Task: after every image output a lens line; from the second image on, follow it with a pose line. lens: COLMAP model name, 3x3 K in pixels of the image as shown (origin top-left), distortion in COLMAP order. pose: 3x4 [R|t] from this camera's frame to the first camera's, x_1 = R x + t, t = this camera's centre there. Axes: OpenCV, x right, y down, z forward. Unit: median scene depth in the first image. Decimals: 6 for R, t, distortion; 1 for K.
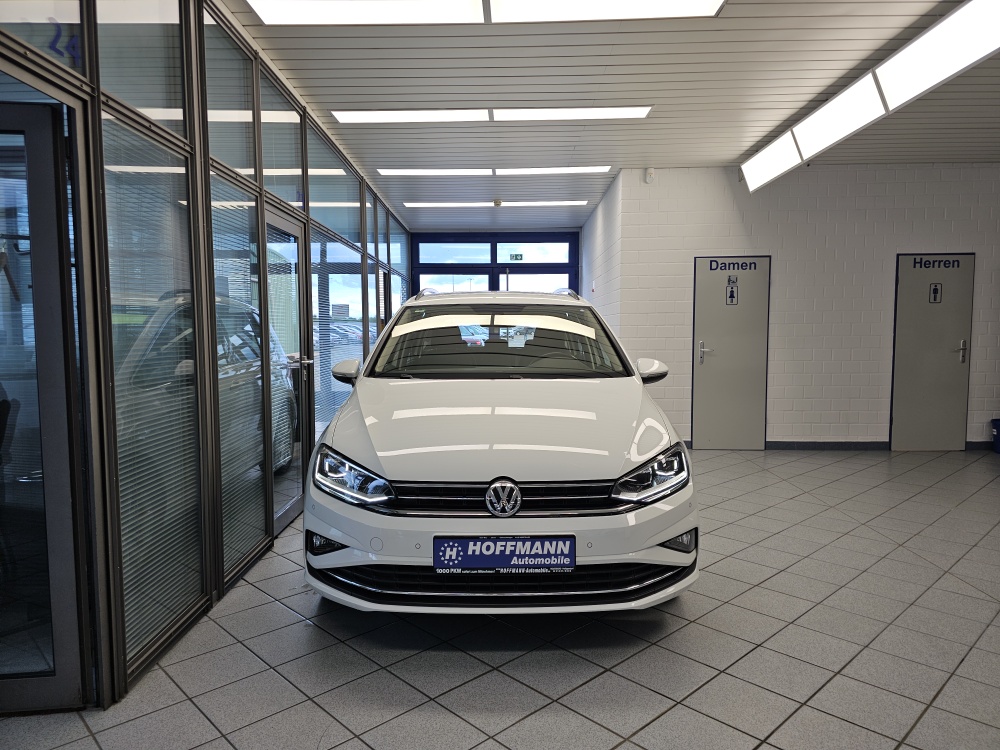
lens RADIAL K [[679.0, 0, 489.2], [0, 679.0, 373.1], [0, 0, 1]] dist [0.023021, -0.047897]
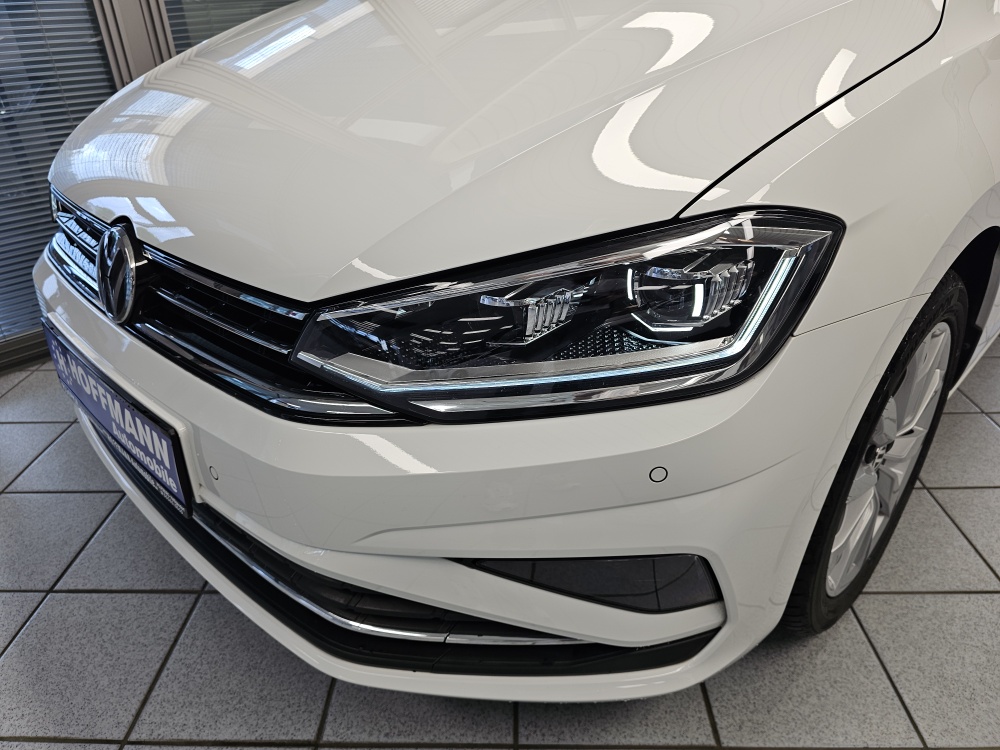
lens RADIAL K [[679.0, 0, 496.1], [0, 679.0, 385.0], [0, 0, 1]] dist [0.023021, -0.047897]
pose [[0.701398, 0.338378, -0.627328, 0.314936], [-0.019425, 0.888875, 0.457737, 0.041166], [0.712505, -0.308870, 0.630029, 0.640909]]
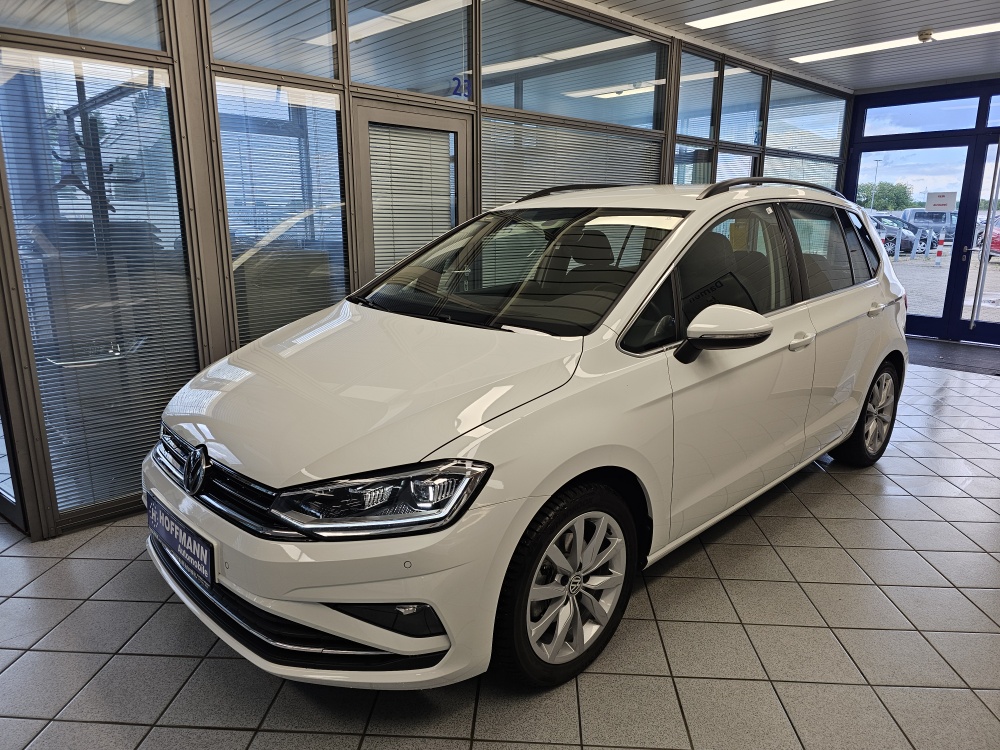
lens RADIAL K [[679.0, 0, 506.4], [0, 679.0, 369.1], [0, 0, 1]] dist [0.023021, -0.047897]
pose [[0.676754, 0.163655, -0.717789, 0.599485], [-0.048224, 0.982740, 0.178596, -0.070772], [0.734628, -0.086250, 0.672965, 0.531289]]
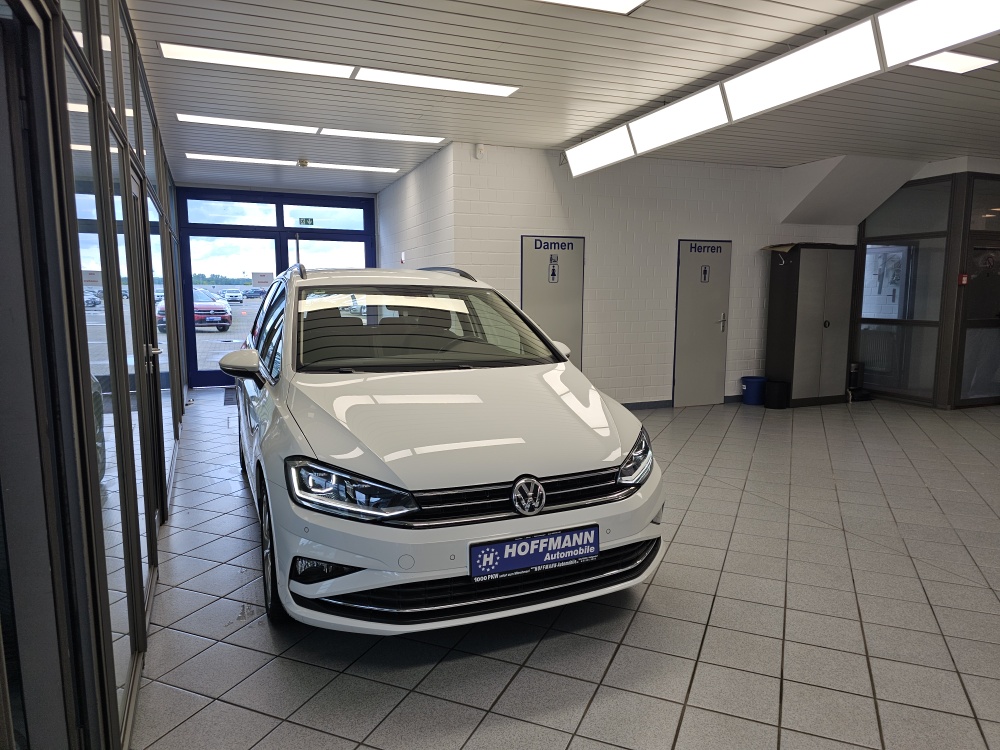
lens RADIAL K [[679.0, 0, 504.8], [0, 679.0, 379.5], [0, 0, 1]] dist [0.023021, -0.047897]
pose [[0.910824, -0.046152, 0.410206, -0.296979], [0.020132, 0.997514, 0.067528, -0.038093], [-0.412303, -0.053248, 0.909489, 0.092252]]
